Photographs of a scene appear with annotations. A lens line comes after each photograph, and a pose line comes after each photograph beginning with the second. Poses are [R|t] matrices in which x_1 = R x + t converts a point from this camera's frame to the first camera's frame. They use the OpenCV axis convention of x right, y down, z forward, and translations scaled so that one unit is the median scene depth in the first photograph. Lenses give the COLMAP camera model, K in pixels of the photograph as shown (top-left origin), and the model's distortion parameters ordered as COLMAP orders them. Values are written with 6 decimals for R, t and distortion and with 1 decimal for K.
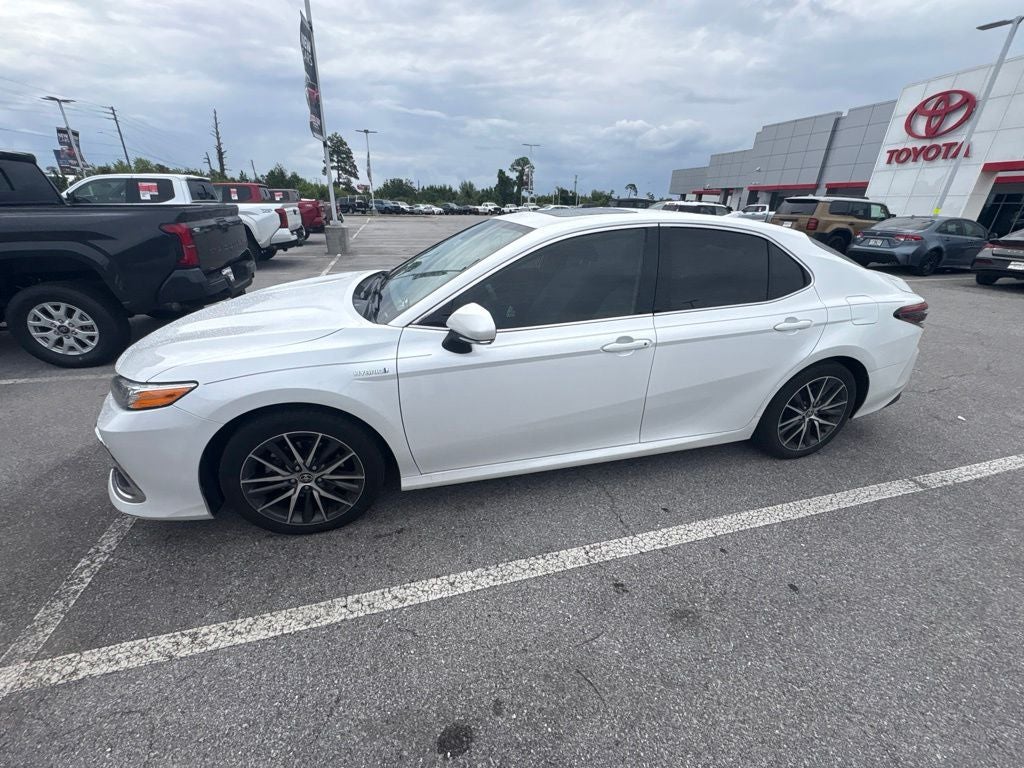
lens RADIAL K [[408.1, 0, 511.8], [0, 408.1, 383.0], [0, 0, 1]] dist [0.001479, -0.000452]
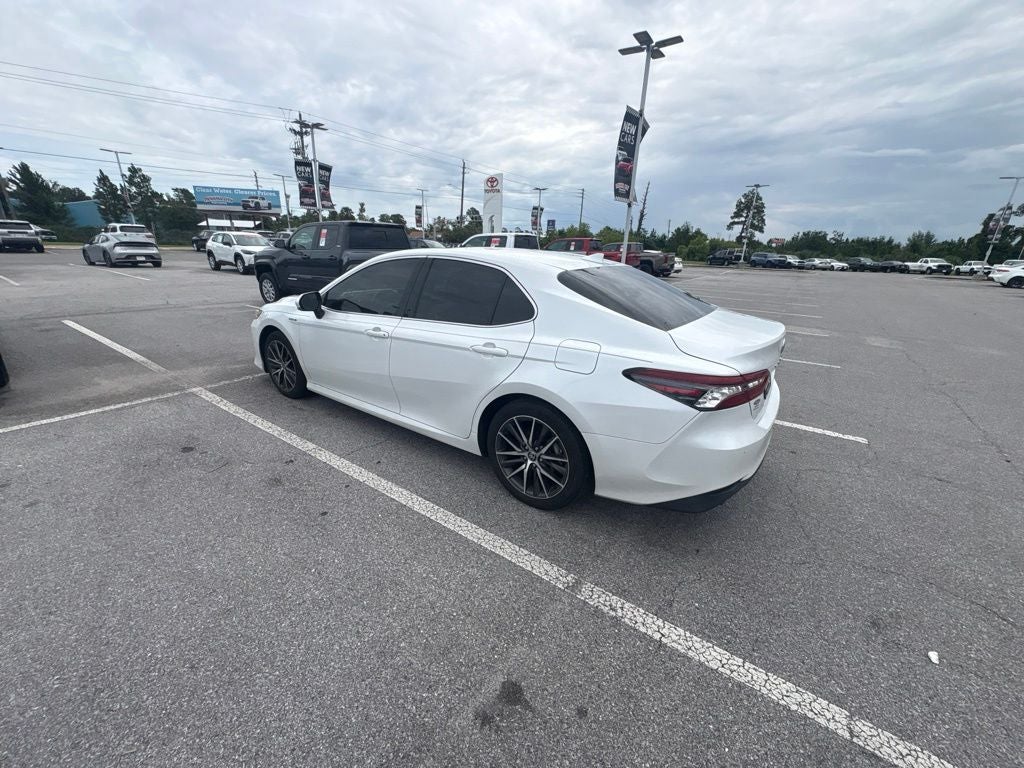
lens RADIAL K [[408.1, 0, 510.5], [0, 408.1, 383.9], [0, 0, 1]] dist [0.001479, -0.000452]
pose [[0.636356, 0.243405, -0.731987, 1.056245], [-0.323809, 0.945550, 0.032915, -0.076553], [0.700142, 0.216078, 0.680523, 0.231081]]
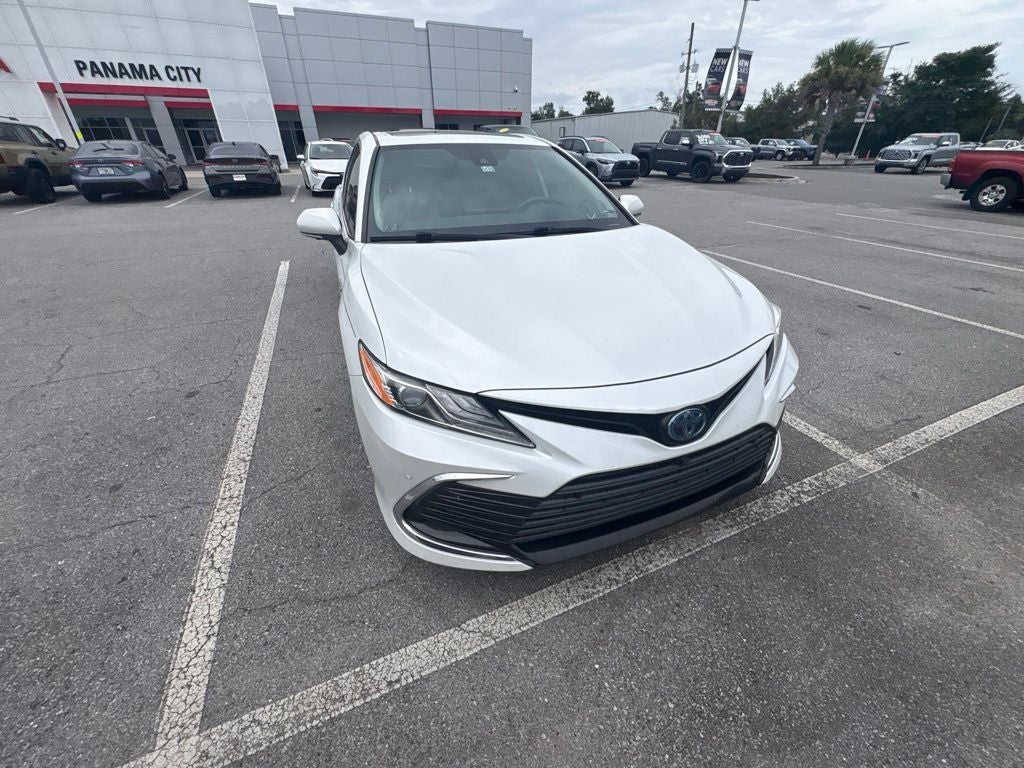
lens RADIAL K [[408.1, 0, 513.0], [0, 408.1, 382.3], [0, 0, 1]] dist [0.001479, -0.000452]
pose [[-0.128135, -0.521558, 0.843540, -0.924683], [0.394373, 0.753616, 0.525864, -0.342161], [-0.909974, 0.400050, 0.109124, 0.797940]]
